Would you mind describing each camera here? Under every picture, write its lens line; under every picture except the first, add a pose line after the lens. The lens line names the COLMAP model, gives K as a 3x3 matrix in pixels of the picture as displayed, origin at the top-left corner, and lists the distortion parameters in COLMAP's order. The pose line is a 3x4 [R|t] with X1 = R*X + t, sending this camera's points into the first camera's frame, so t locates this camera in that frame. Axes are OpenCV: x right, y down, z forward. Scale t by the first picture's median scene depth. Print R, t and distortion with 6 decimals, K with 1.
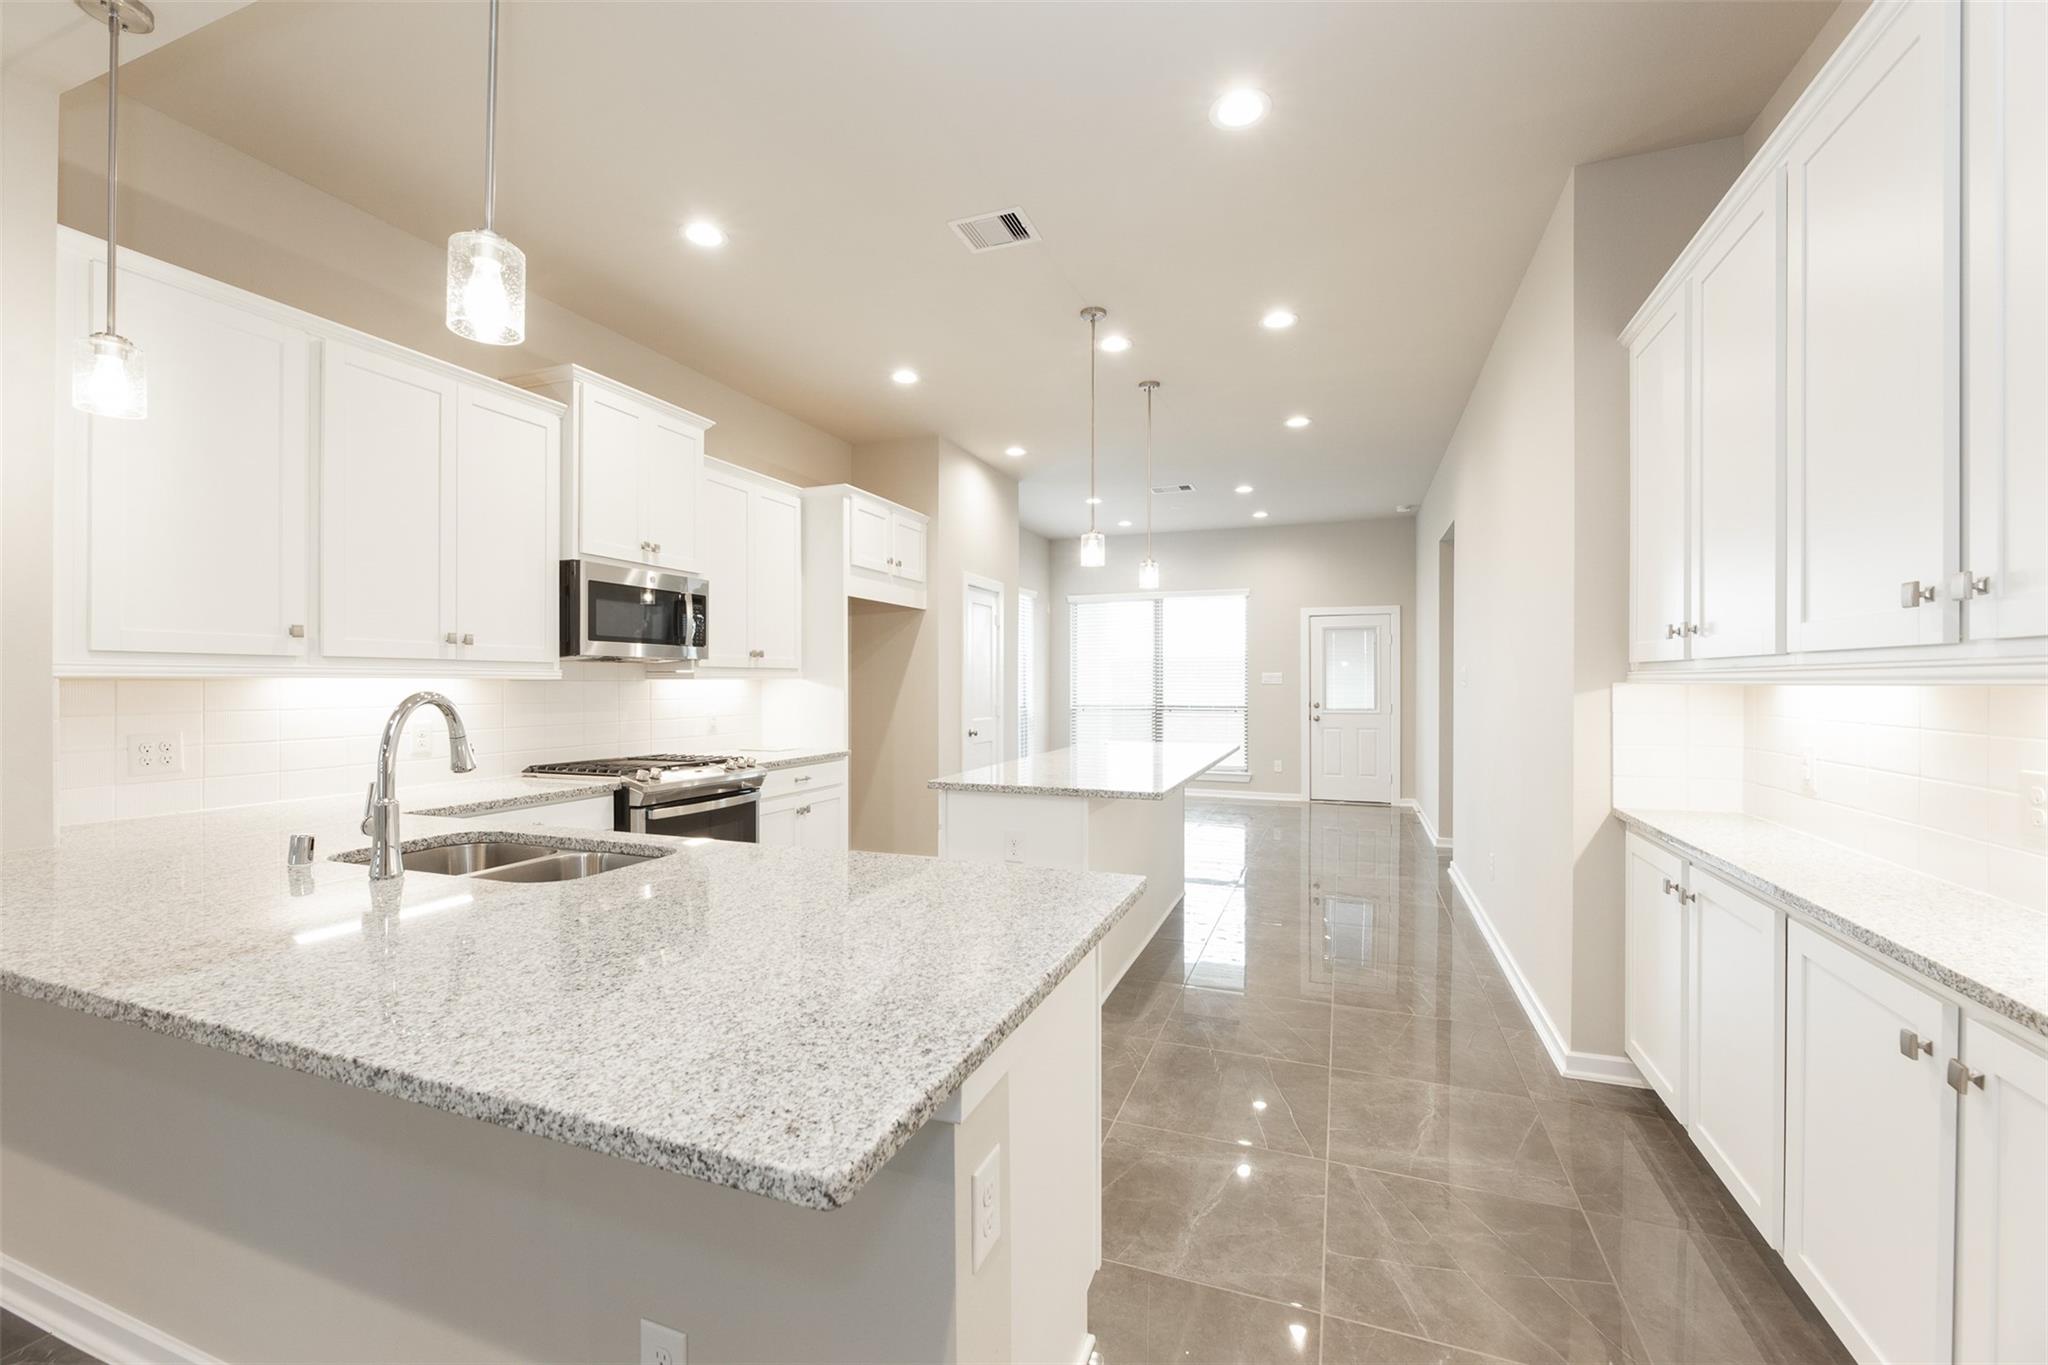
lens RADIAL K [[860.3, 0, 1010.8], [0, 860.3, 679.9], [0, 0, 1]] dist [-0.010808, 0.000185]
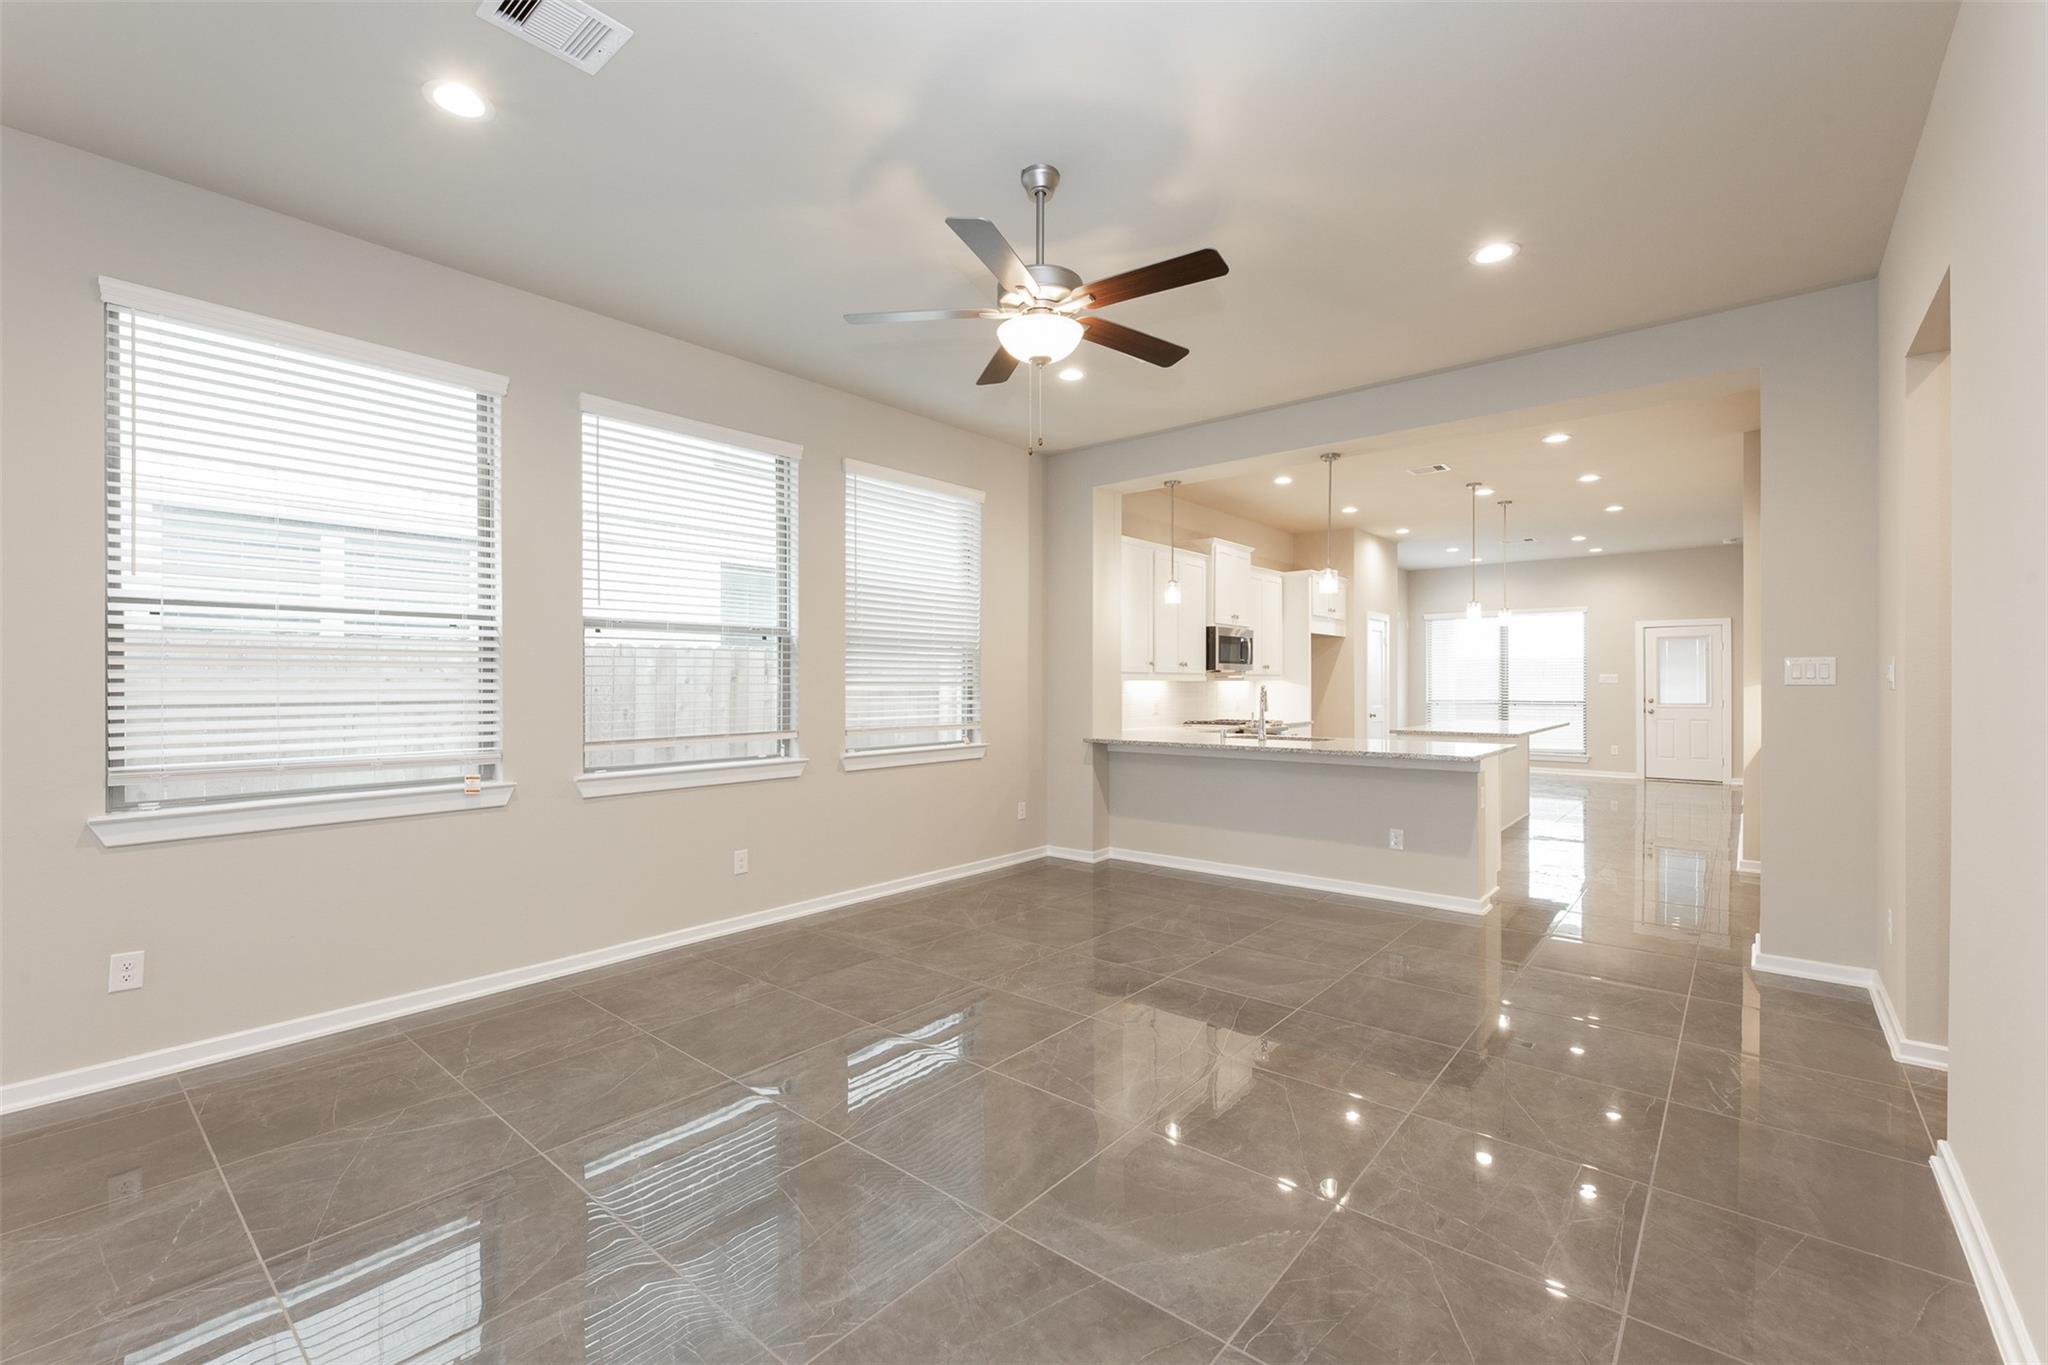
lens RADIAL K [[860.3, 0, 1009.5], [0, 860.3, 682.2], [0, 0, 1]] dist [-0.010808, 0.000185]
pose [[0.941786, -0.002051, -0.336206, -0.159769], [0.002665, 0.999996, 0.001365, -0.001165], [0.336202, -0.002182, 0.941787, -0.764457]]
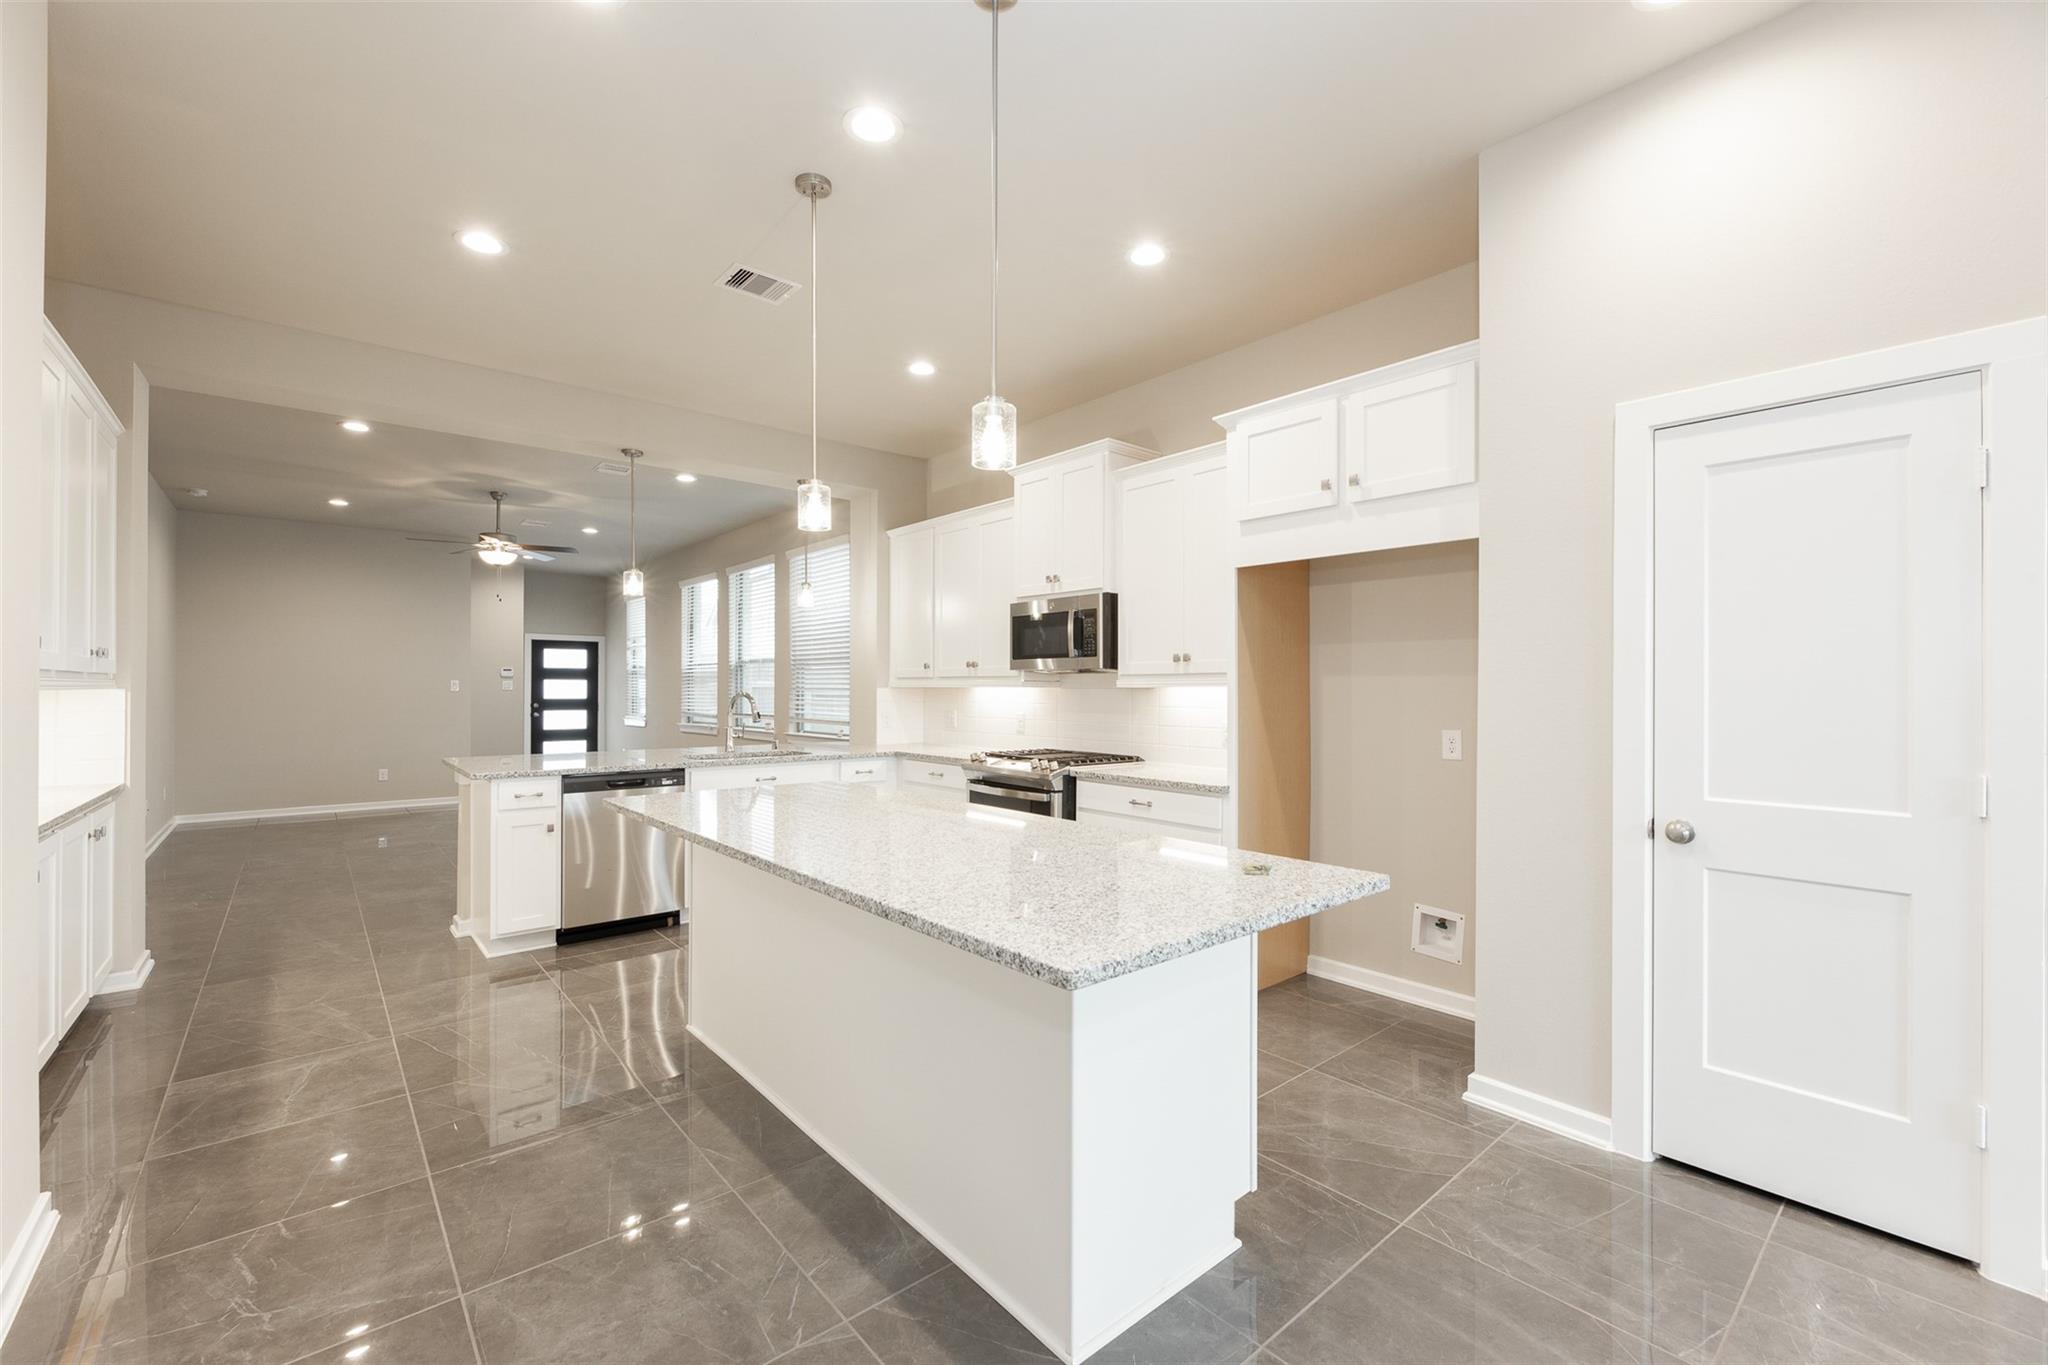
lens RADIAL K [[860.3, 0, 1041.3], [0, 860.3, 685.9], [0, 0, 1]] dist [-0.010808, 0.000185]
pose [[-0.467988, -0.006867, -0.883708, 0.454656], [0.000373, 0.999968, -0.007967, 0.004300], [0.883735, -0.004058, -0.467971, 1.062515]]
